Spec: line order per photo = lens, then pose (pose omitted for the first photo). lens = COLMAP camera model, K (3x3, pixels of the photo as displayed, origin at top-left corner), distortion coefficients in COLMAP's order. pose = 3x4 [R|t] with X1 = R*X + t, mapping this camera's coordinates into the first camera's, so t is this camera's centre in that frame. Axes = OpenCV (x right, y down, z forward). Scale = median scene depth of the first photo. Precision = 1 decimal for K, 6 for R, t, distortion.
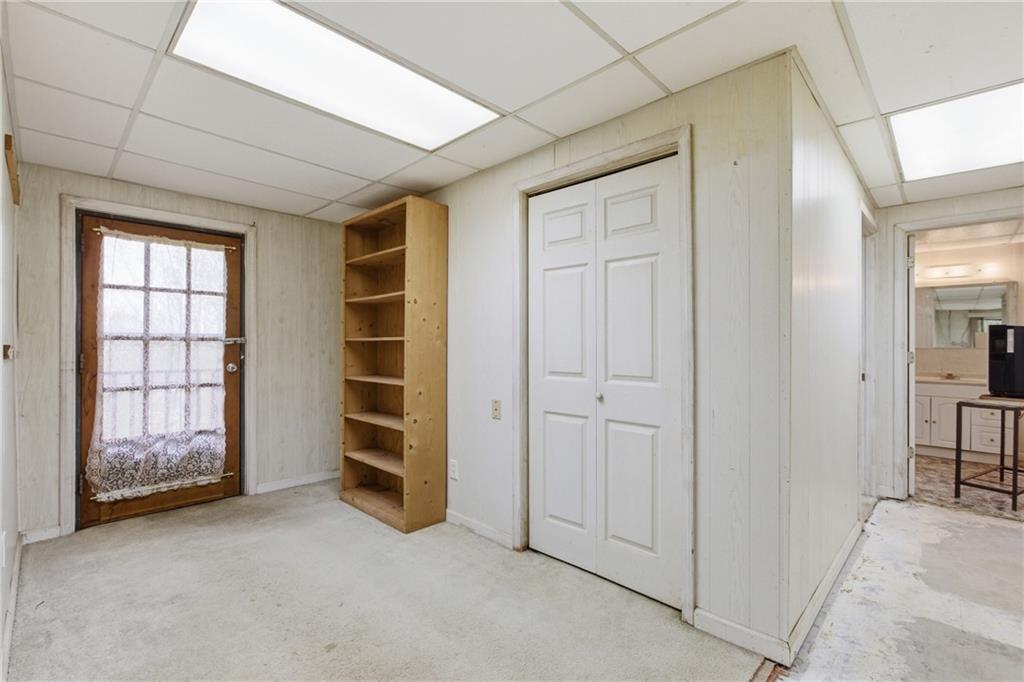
lens RADIAL K [[455.7, 0, 513.9], [0, 455.7, 345.0], [0, 0, 1]] dist [-0.003879, -0.000295]
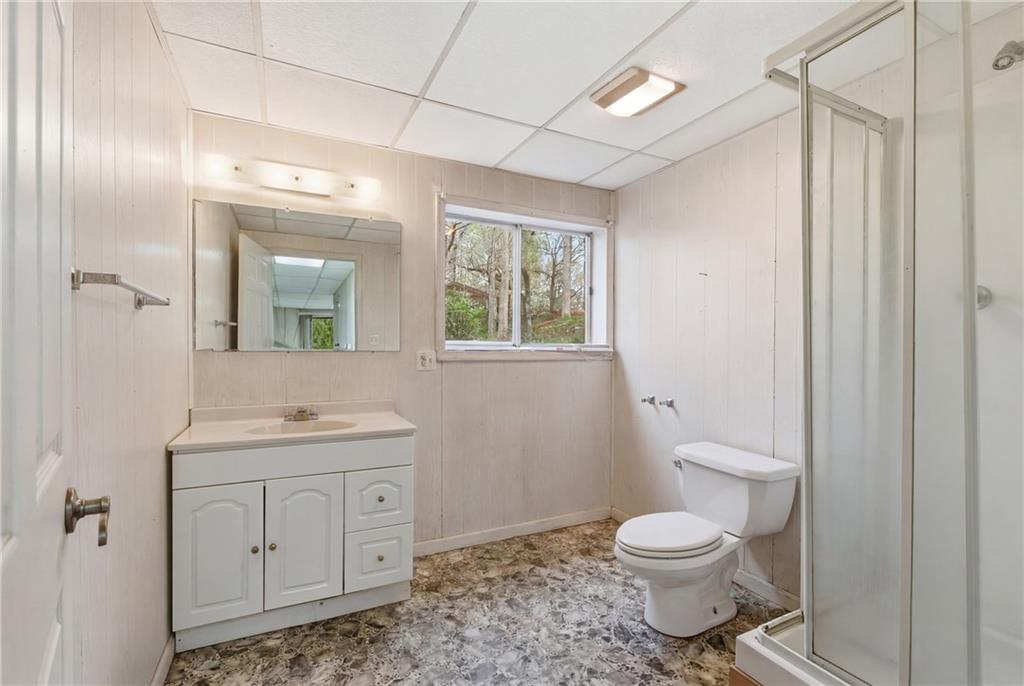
lens RADIAL K [[455.7, 0, 514.7], [0, 455.7, 345.4], [0, 0, 1]] dist [-0.003879, -0.000295]
pose [[0.329115, -0.004298, 0.944280, 0.167779], [-0.009094, 0.999929, 0.007721, -0.001715], [-0.944246, -0.011128, 0.329052, 0.181381]]
